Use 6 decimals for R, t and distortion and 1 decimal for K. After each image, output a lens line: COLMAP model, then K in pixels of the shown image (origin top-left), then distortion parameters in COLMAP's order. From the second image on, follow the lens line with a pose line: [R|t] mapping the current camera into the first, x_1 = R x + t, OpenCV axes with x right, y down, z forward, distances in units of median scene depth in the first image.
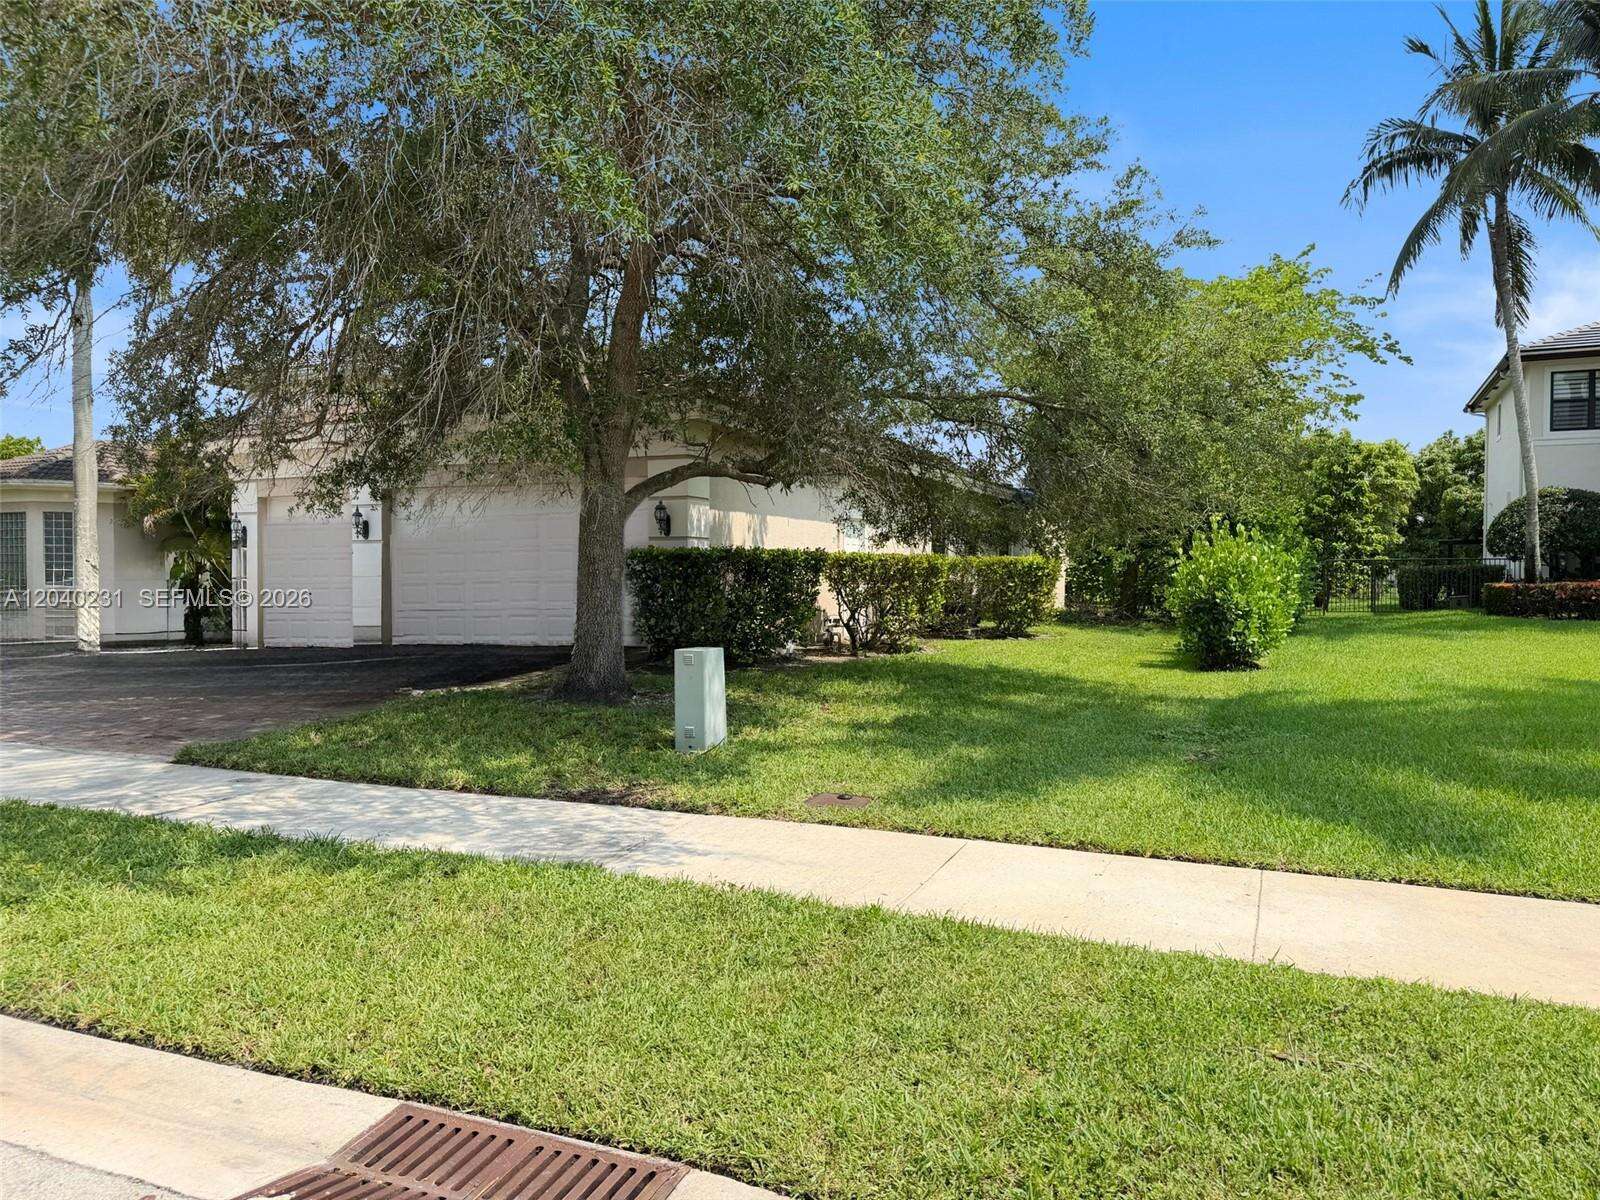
lens RADIAL K [[1107.4, 0, 790.3], [0, 1107.4, 610.6], [0, 0, 1]] dist [0.145589, -0.207235]
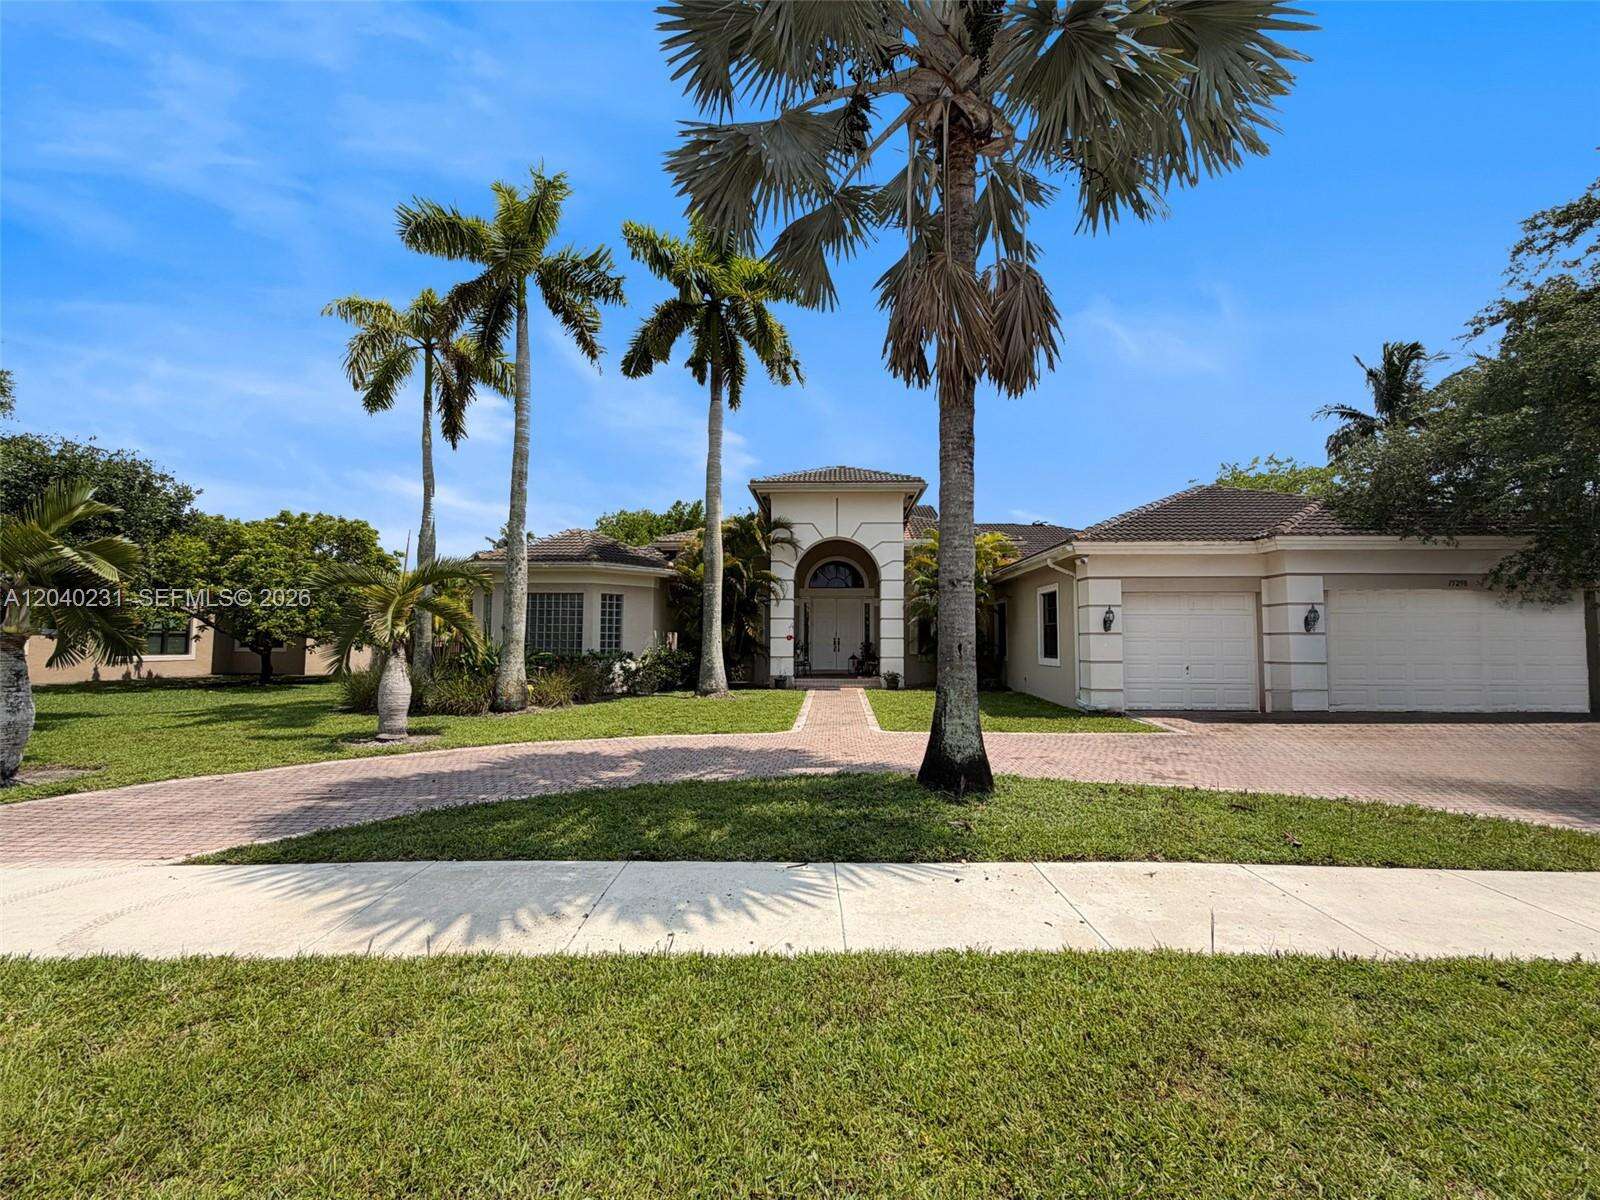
lens RADIAL K [[687.0, 0, 801.7], [0, 687.0, 599.3], [0, 0, 1]] dist [-0.000269, 0.000325]
pose [[0.924043, 0.027325, 0.381311, -1.311702], [0.007005, 0.996065, -0.088353, -0.042331], [-0.382225, 0.084313, 0.920215, 0.603371]]
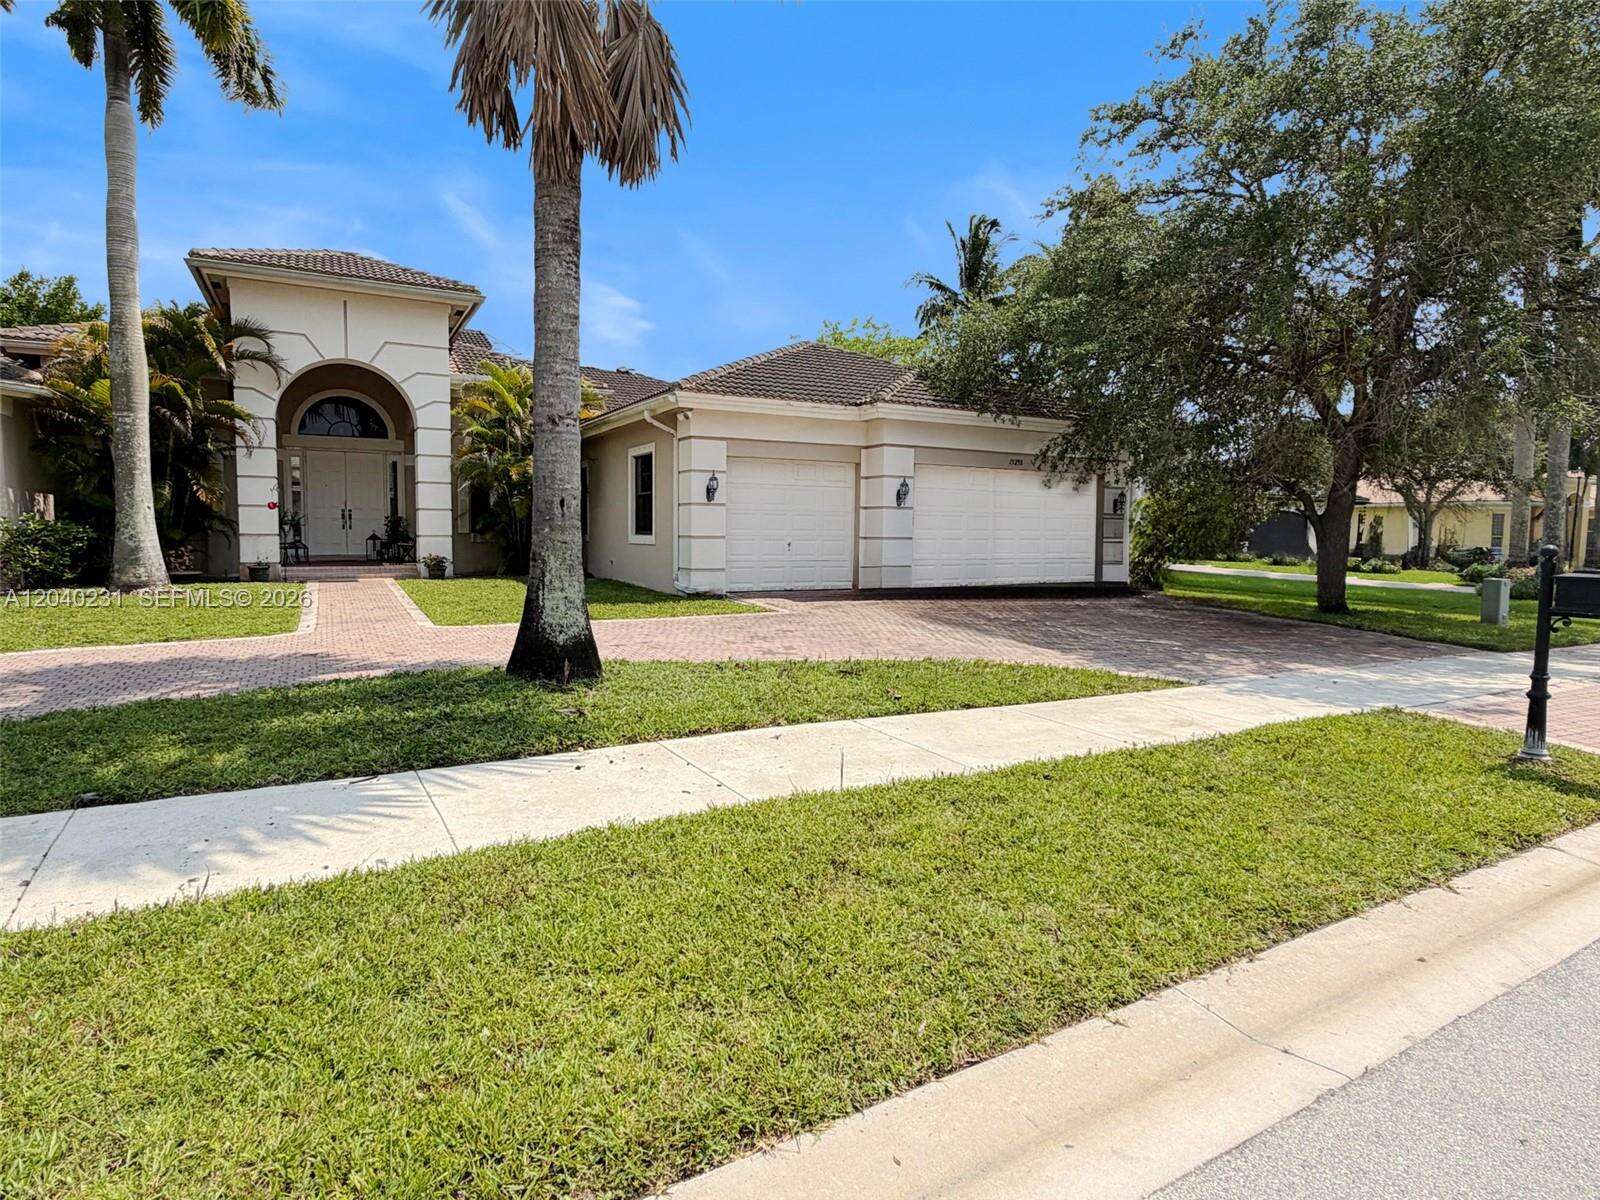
lens RADIAL K [[890.8, 0, 789.5], [0, 890.8, 599.6], [0, 0, 1]] dist [0.000946, 0.001975]
pose [[0.604254, -0.053707, 0.794980, -1.343190], [0.011067, 0.998195, 0.059024, -0.025772], [-0.796715, -0.026867, 0.603758, 0.605267]]
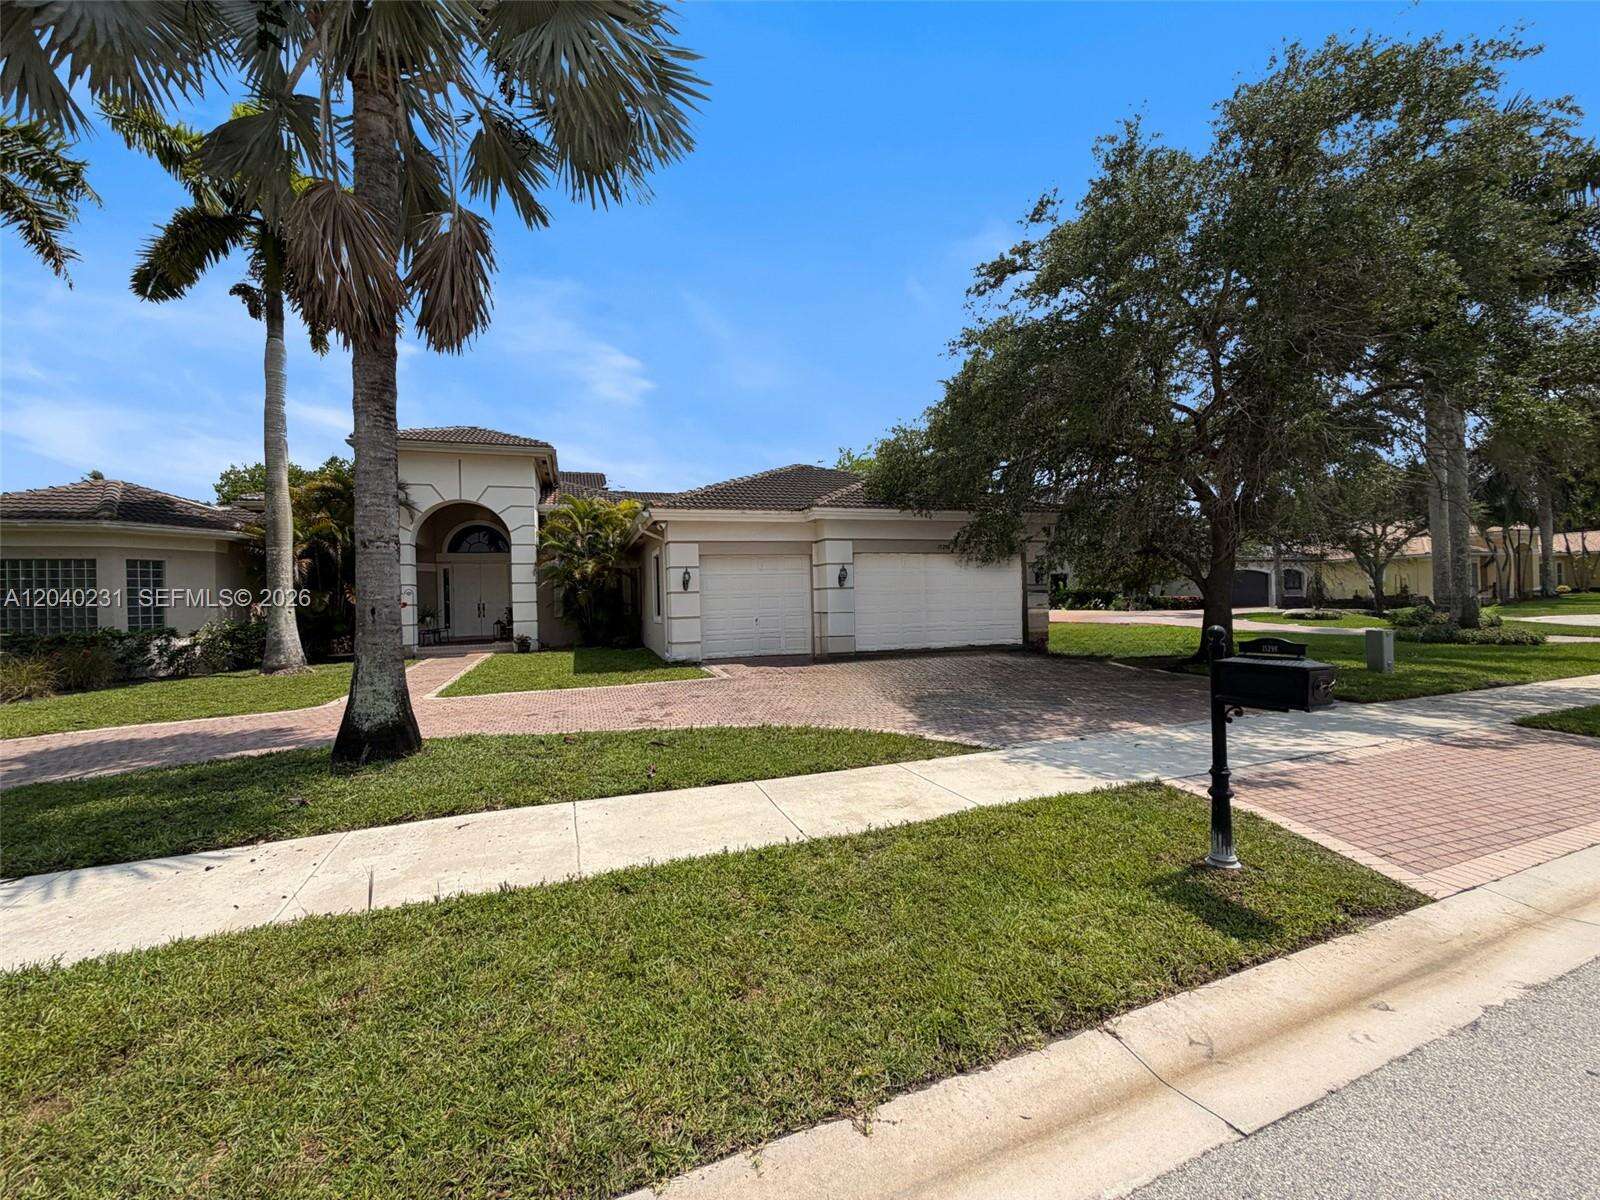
lens RADIAL K [[632.7, 0, 794.2], [0, 632.7, 600.0], [0, 0, 1]] dist [0.002019, -0.000023]
pose [[0.718562, -0.019111, 0.695200, -1.128963], [0.047504, 0.998636, -0.021647, -0.035953], [-0.693838, 0.048579, 0.718490, 0.511799]]
